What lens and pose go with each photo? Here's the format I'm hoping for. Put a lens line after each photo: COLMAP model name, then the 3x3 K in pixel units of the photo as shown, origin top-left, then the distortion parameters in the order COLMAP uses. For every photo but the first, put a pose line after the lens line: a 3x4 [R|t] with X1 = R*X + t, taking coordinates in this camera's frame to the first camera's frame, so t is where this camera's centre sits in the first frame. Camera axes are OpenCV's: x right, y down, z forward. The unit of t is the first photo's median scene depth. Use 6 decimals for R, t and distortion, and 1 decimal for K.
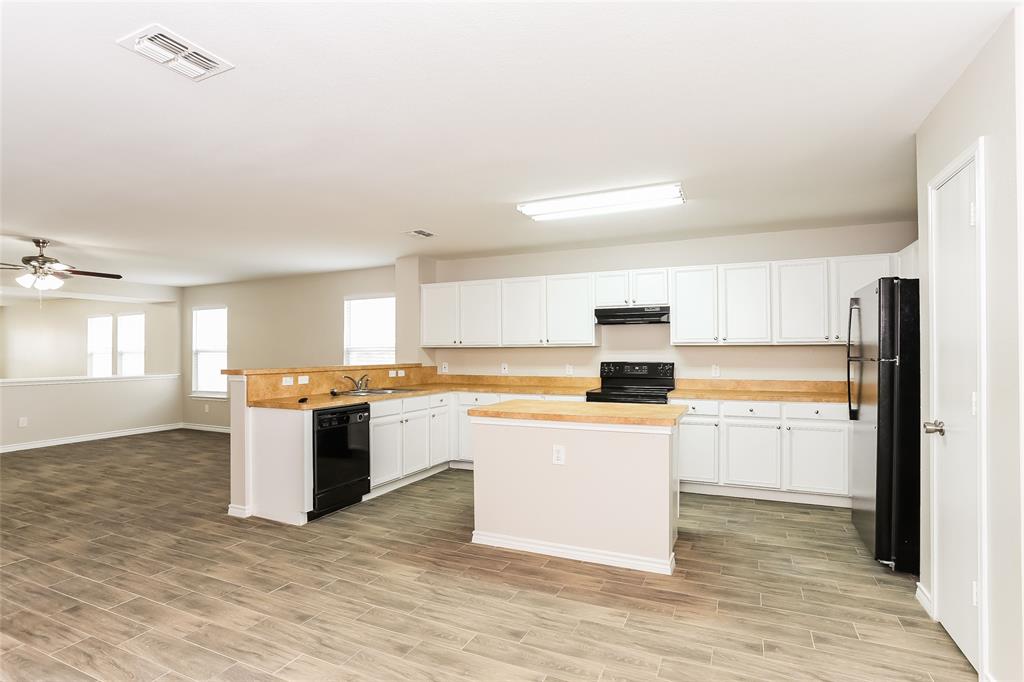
lens RADIAL K [[517.9, 0, 512.0], [0, 517.9, 341.0], [0, 0, 1]] dist [-0.077858, 0.049400]
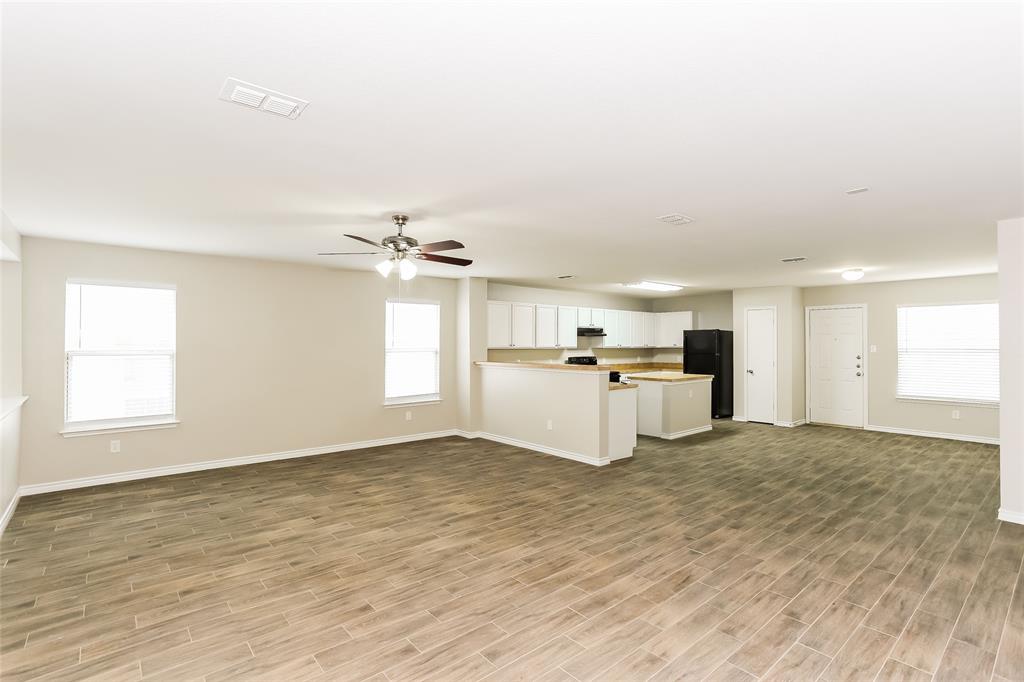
lens RADIAL K [[489.9, 0, 512.0], [0, 489.9, 341.0], [0, 0, 1]] dist [-0.002120, 0.000006]
pose [[0.408685, 0.007988, 0.912640, -2.140617], [-0.024911, 0.999687, 0.002405, -0.019662], [-0.912335, -0.023717, 0.408756, 0.711698]]
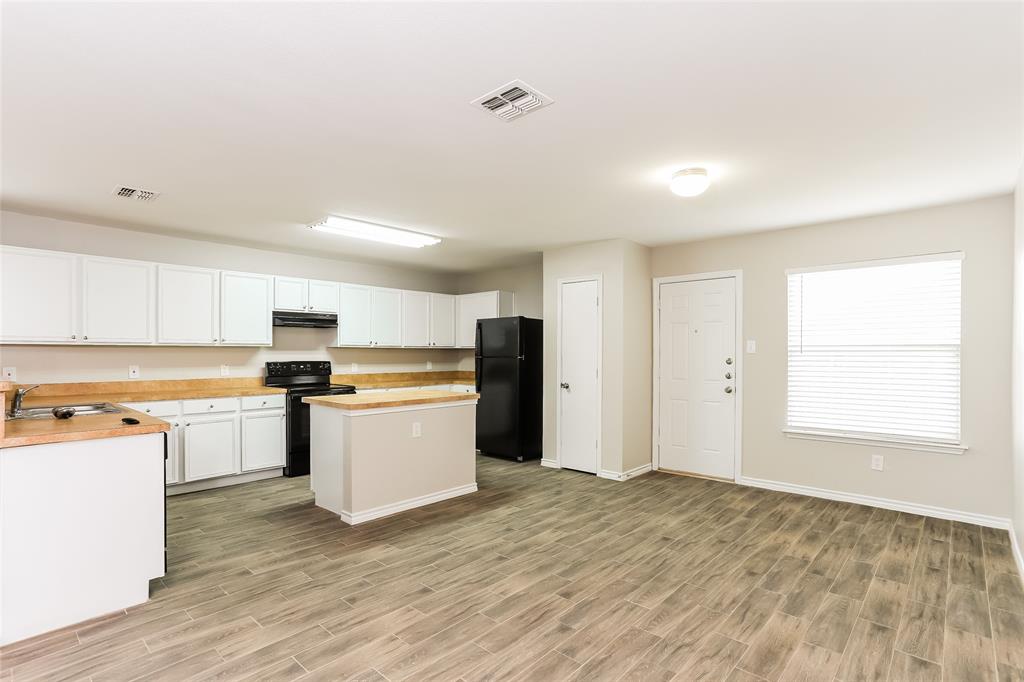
lens RADIAL K [[505.1, 0, 514.2], [0, 505.1, 354.5], [0, 0, 1]] dist [0.005647, 0.001810]
pose [[0.308619, -0.004031, 0.951177, -0.932989], [-0.025956, 0.999583, 0.012657, 0.000054], [-0.950831, -0.028595, 0.308386, 0.311268]]
